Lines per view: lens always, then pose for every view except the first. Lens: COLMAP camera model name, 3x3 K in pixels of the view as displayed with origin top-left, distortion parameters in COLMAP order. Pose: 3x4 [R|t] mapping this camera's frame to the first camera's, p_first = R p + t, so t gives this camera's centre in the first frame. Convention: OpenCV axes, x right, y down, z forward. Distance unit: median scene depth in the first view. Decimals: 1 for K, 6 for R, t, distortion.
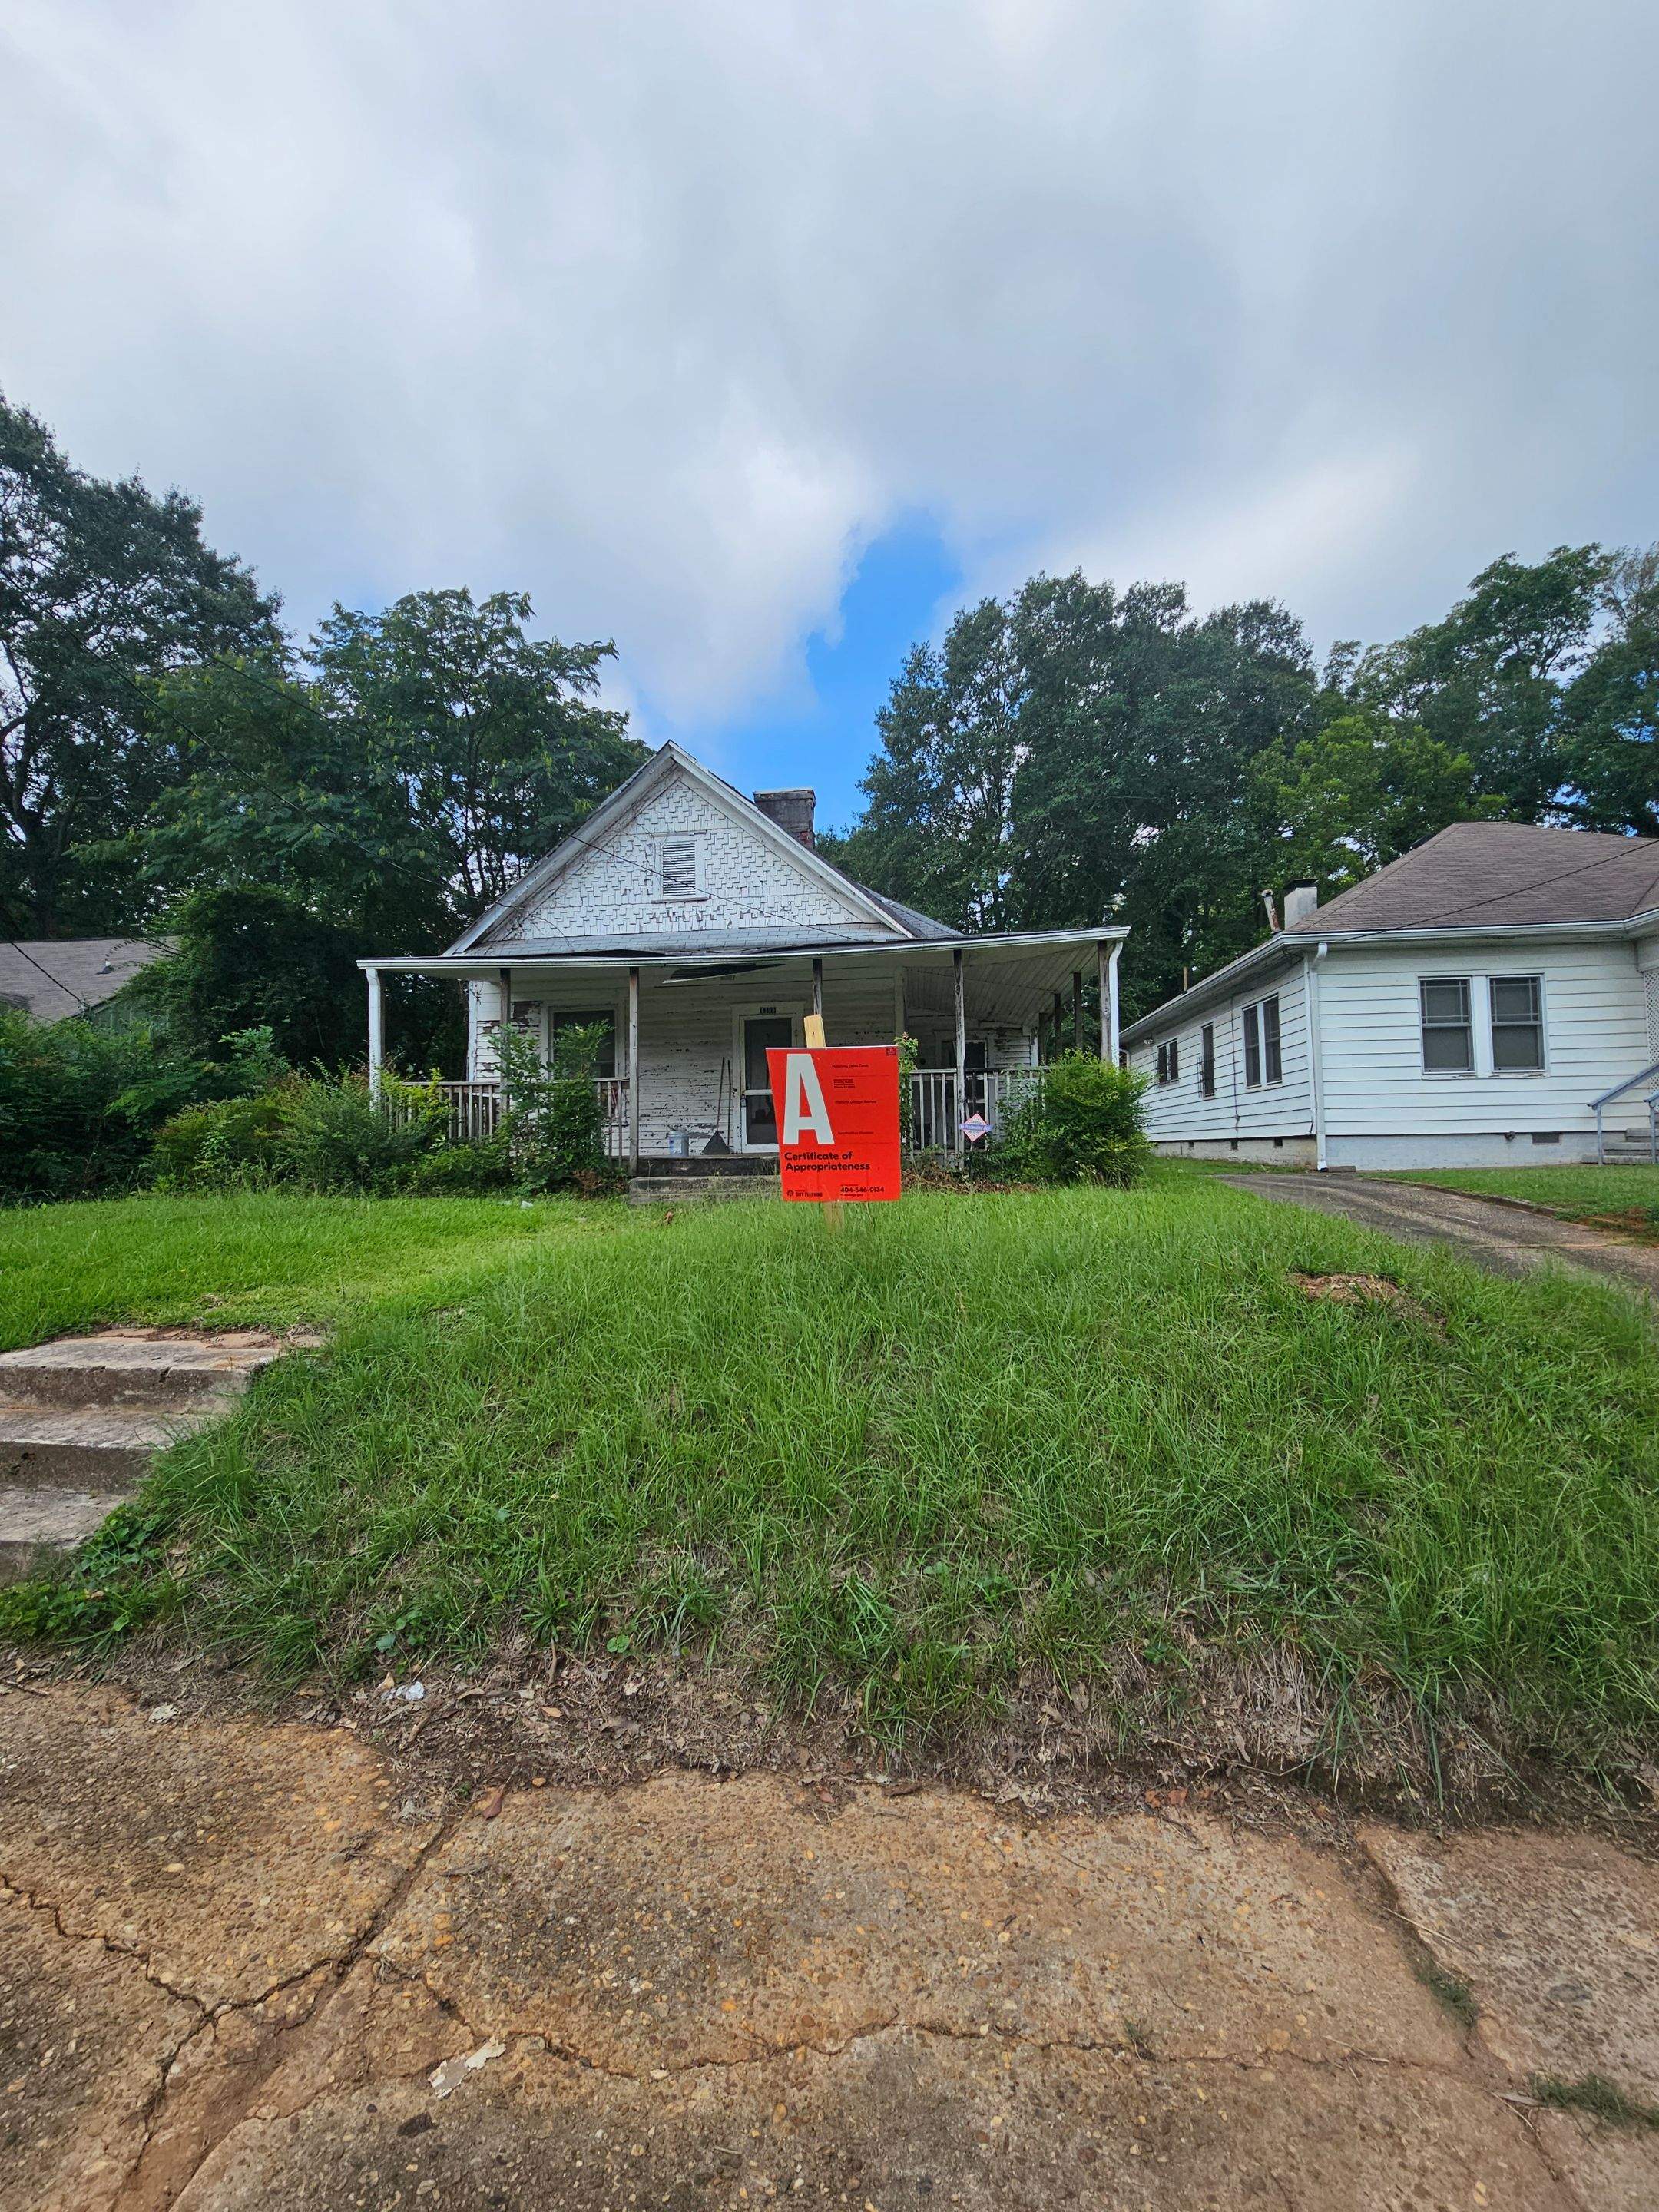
lens RADIAL K [[908.2, 0, 827.7], [0, 908.2, 1098.5], [0, 0, 1]] dist [0.000073, 0.002006]
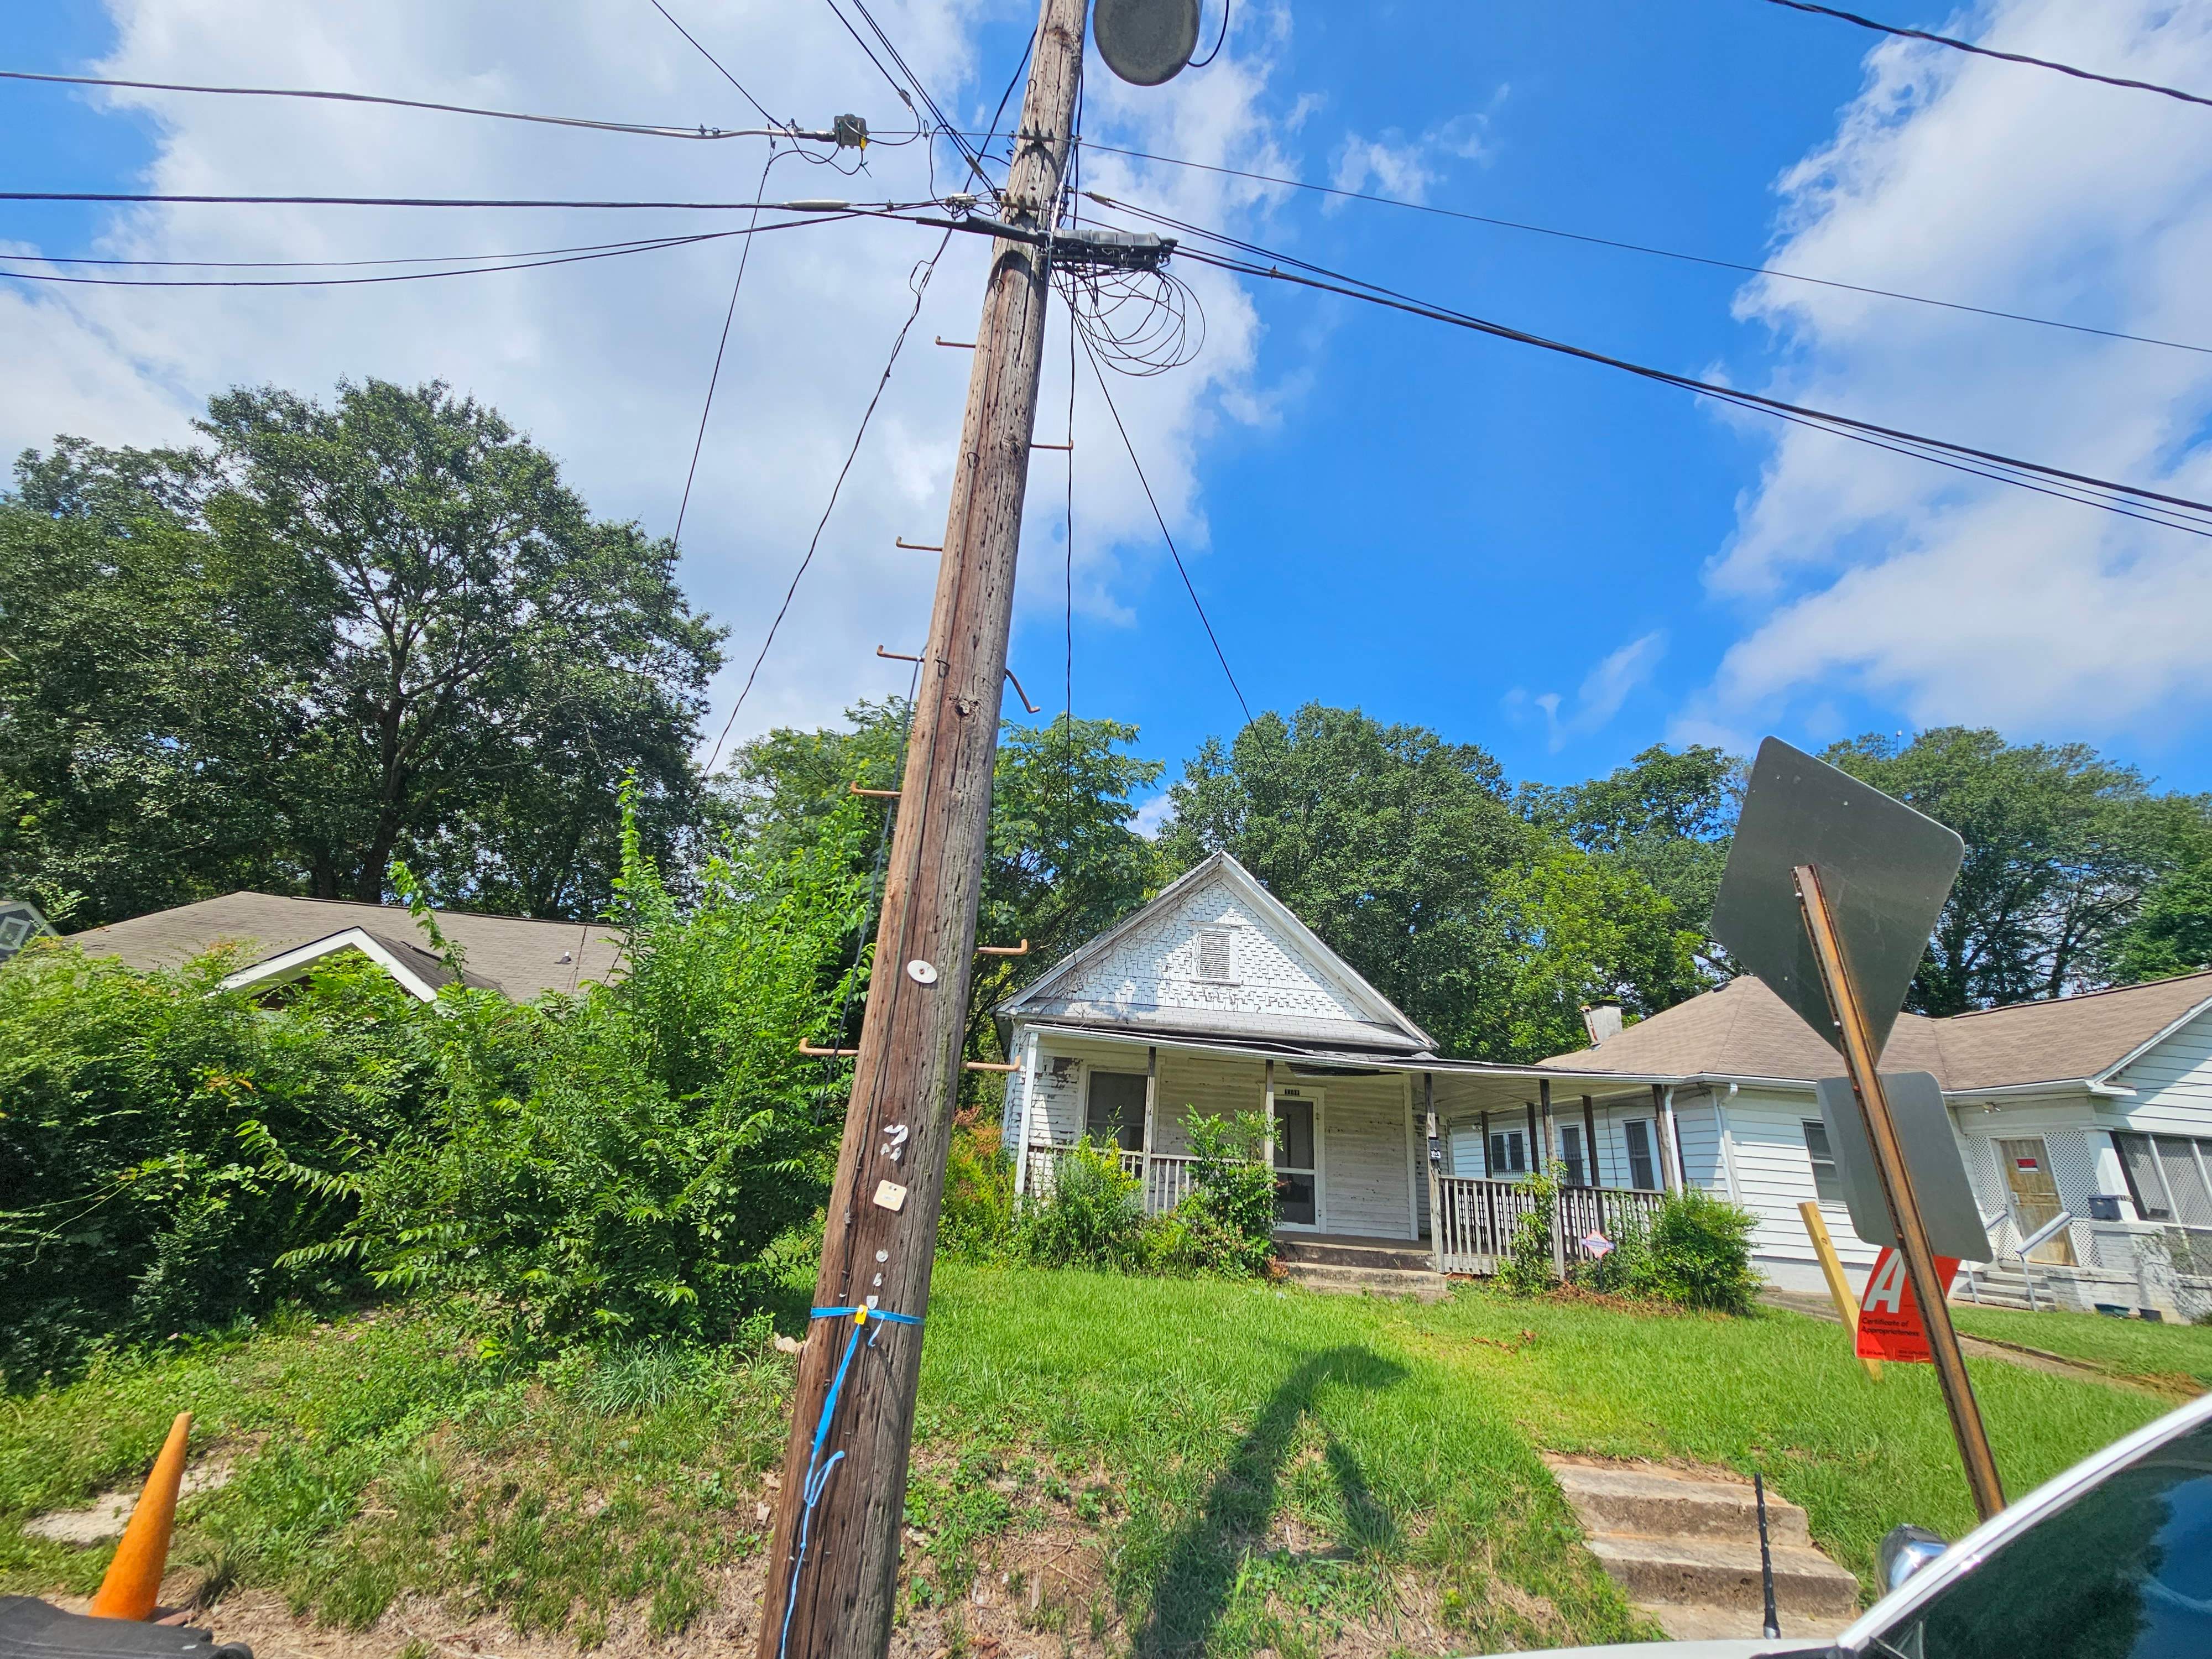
lens RADIAL K [[905.4, 0, 1108.4], [0, 905.4, 829.1], [0, 0, 1]] dist [-0.002396, 0.000982]
pose [[0.981292, 0.140679, 0.131438, -0.469829], [-0.093257, 0.944581, -0.314753, -0.032157], [-0.168433, 0.296607, 0.940029, -0.092811]]
